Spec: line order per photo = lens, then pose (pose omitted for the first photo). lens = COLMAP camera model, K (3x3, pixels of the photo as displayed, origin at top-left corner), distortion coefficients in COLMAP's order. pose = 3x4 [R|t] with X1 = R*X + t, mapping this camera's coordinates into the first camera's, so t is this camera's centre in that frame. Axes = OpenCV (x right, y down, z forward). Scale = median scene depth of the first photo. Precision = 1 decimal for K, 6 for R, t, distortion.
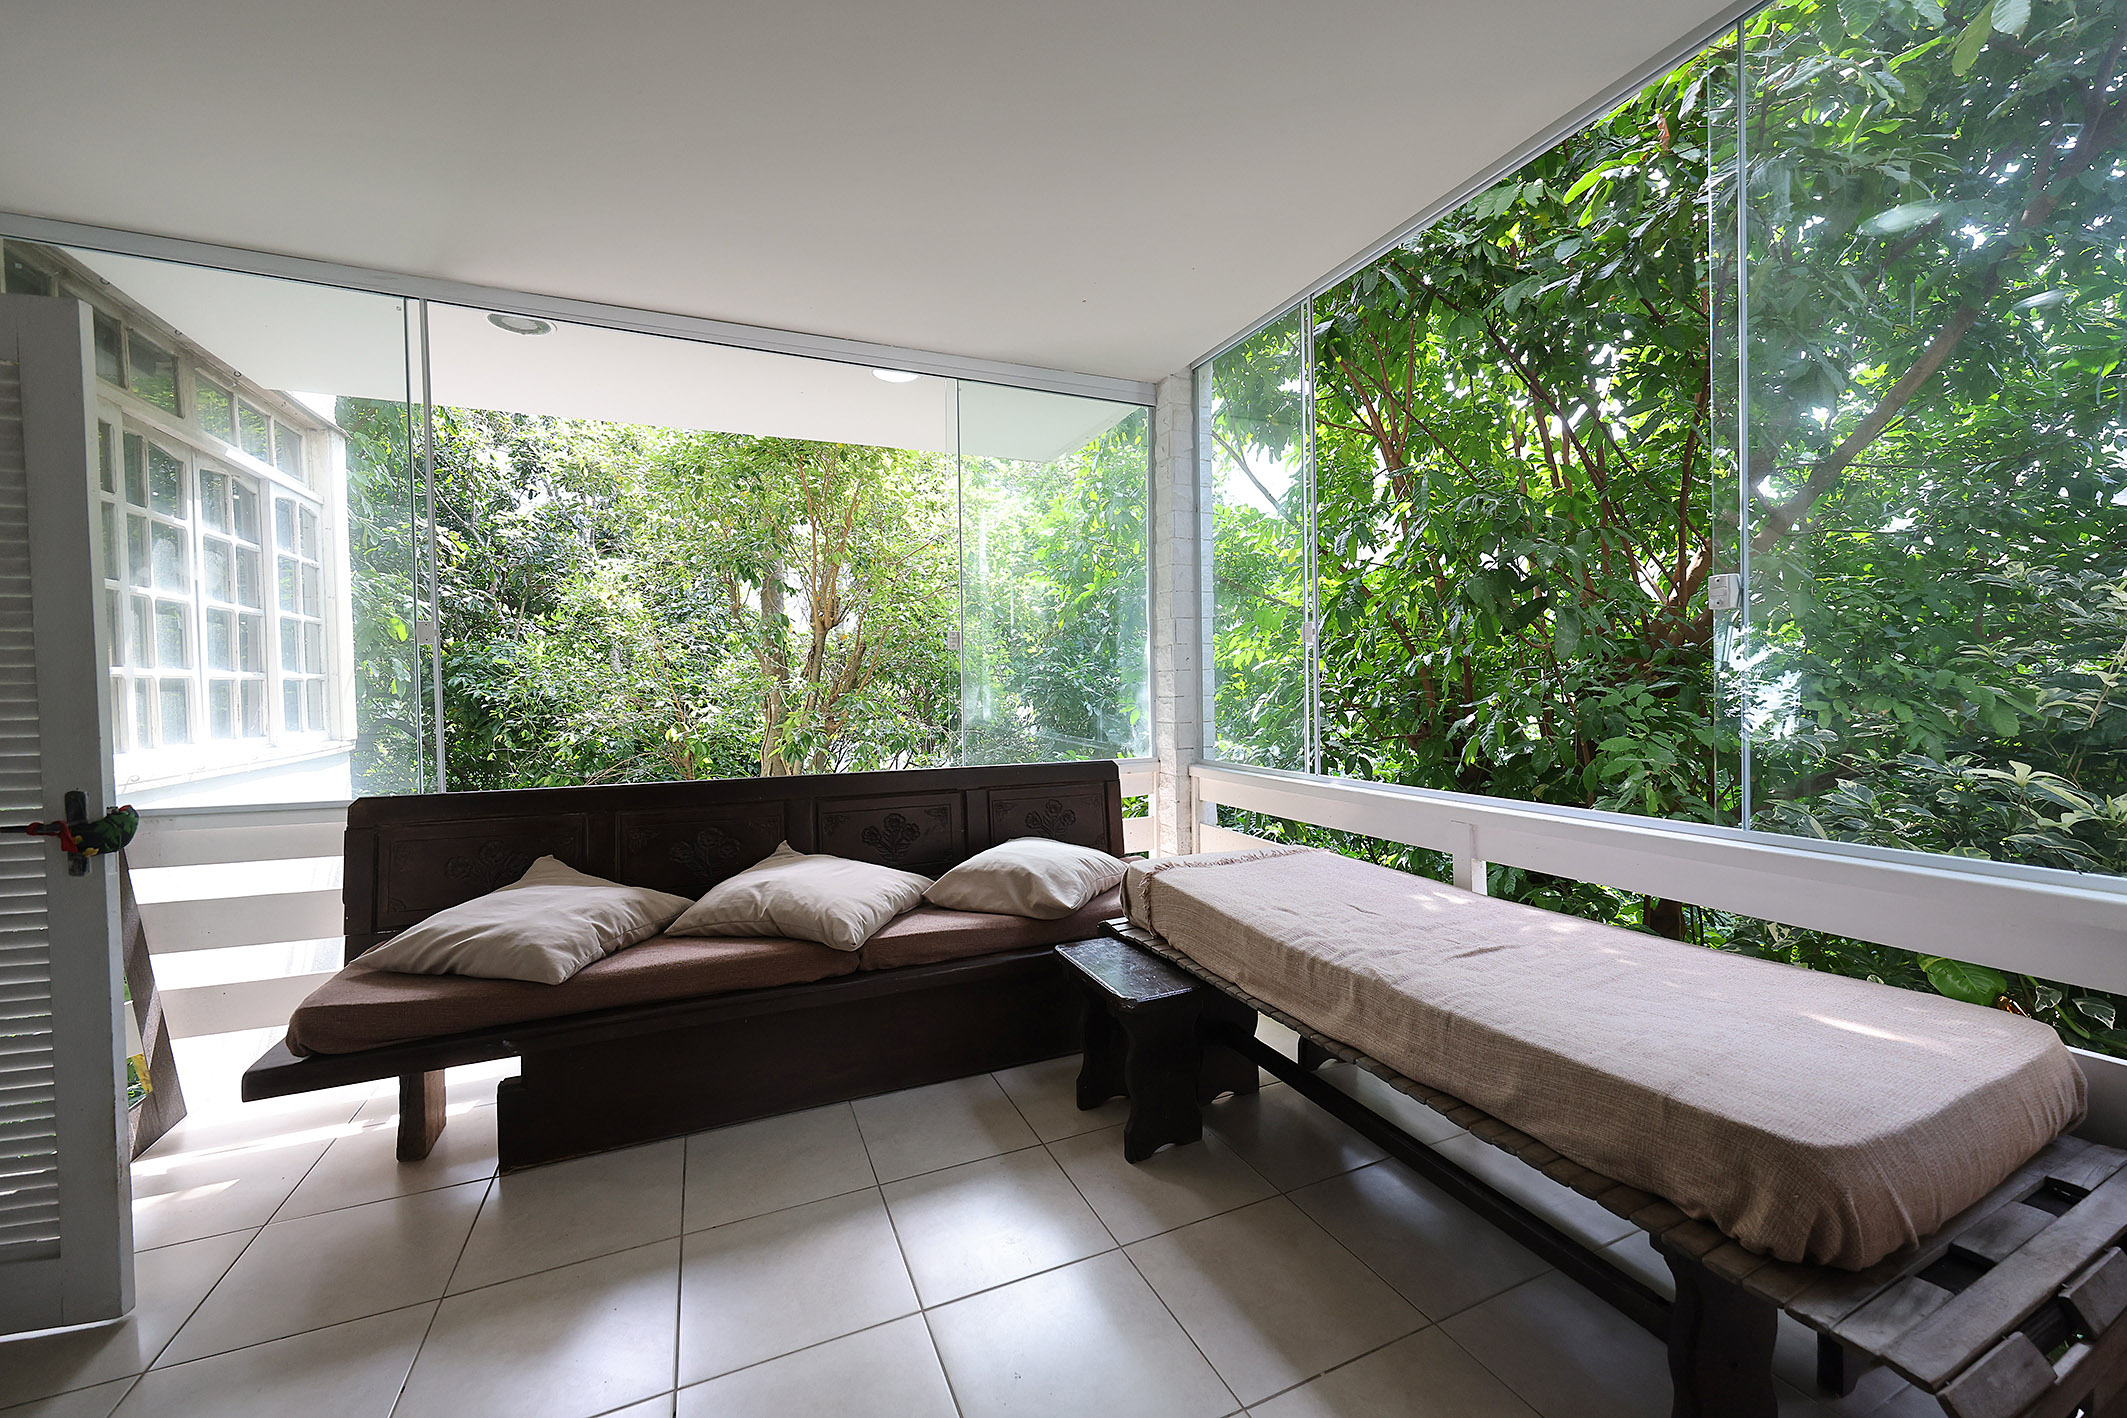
lens RADIAL K [[821.0, 0, 1059.8], [0, 821.0, 703.3], [0, 0, 1]] dist [0.011293, -0.000125]
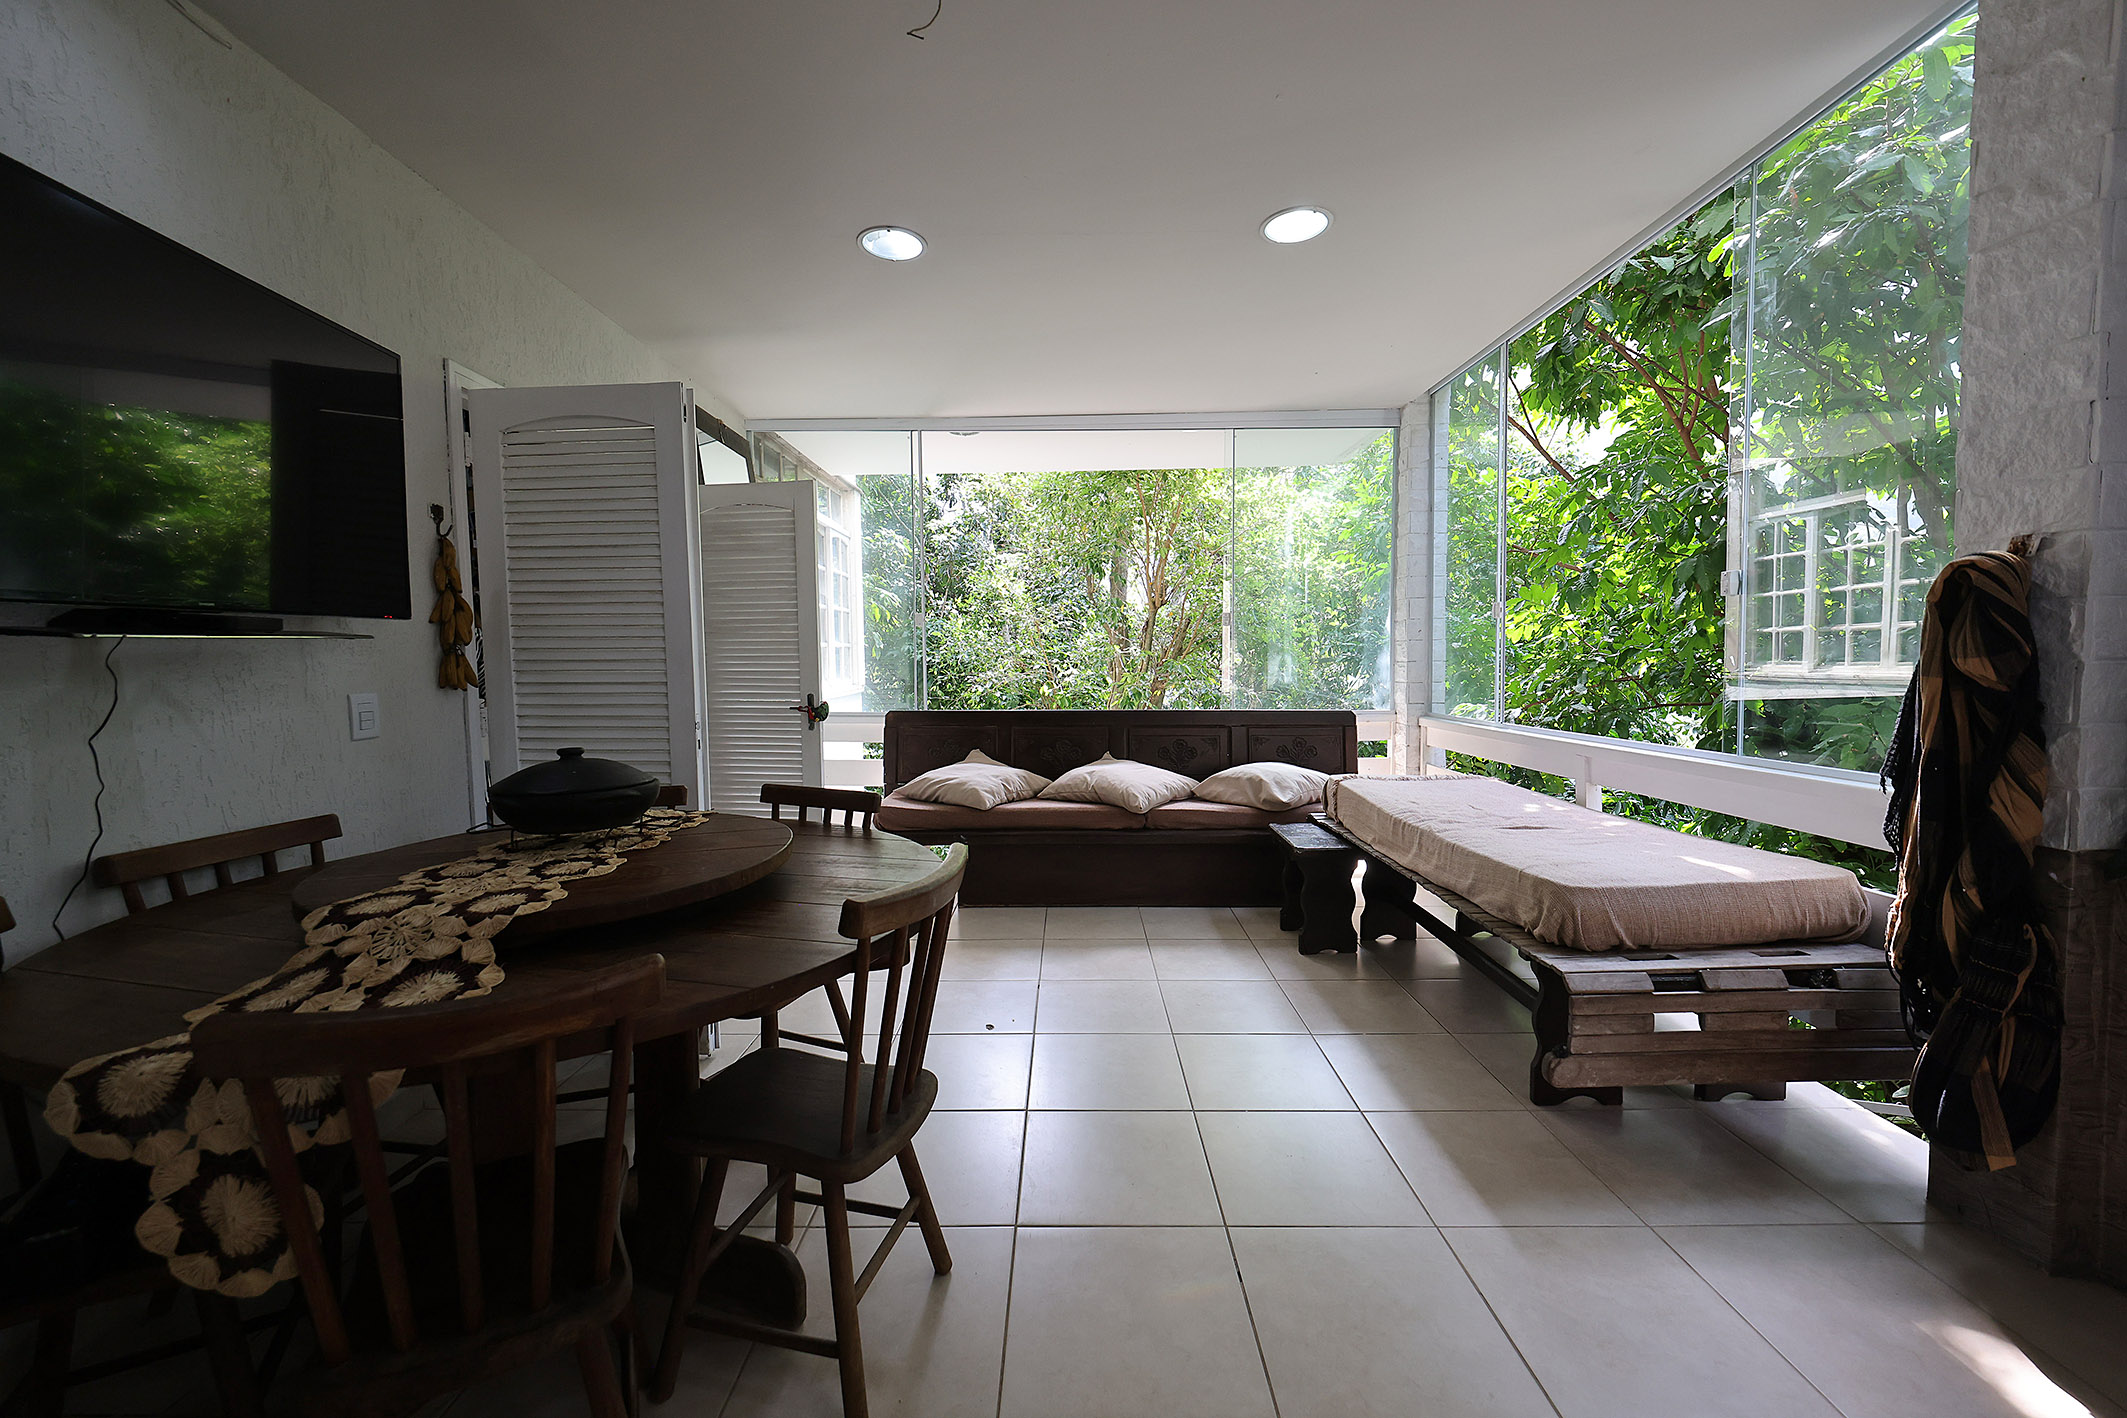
lens RADIAL K [[821.0, 0, 1059.8], [0, 821.0, 703.3], [0, 0, 1]] dist [0.011293, -0.000125]
pose [[0.911138, 0.030385, -0.410980, 0.191141], [-0.015256, 0.999081, 0.040043, 0.014633], [0.411819, -0.030215, 0.910765, -0.391730]]
